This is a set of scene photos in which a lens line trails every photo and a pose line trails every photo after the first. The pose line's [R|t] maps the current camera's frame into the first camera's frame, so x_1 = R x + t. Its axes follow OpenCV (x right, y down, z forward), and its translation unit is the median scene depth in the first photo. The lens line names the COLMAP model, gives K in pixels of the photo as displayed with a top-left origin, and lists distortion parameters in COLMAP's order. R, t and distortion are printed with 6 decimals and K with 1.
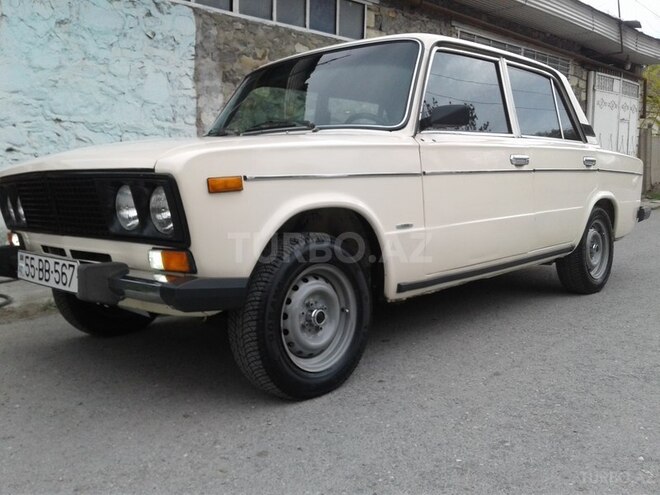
lens RADIAL K [[574.5, 0, 330.0], [0, 574.5, 247.5], [0, 0, 1]] dist [0.050279, -0.110081]
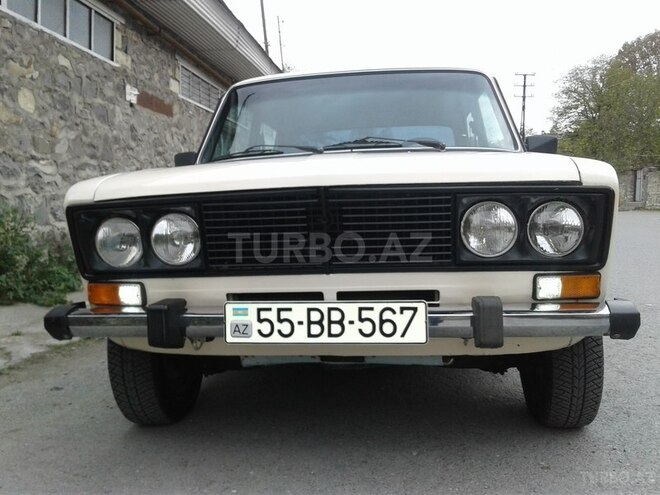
lens RADIAL K [[574.5, 0, 330.0], [0, 574.5, 247.5], [0, 0, 1]] dist [0.050279, -0.110081]
pose [[0.821529, -0.043653, 0.568493, -0.242605], [0.079572, 0.996085, -0.038504, -0.007163], [-0.564587, 0.076868, 0.821786, 0.109007]]
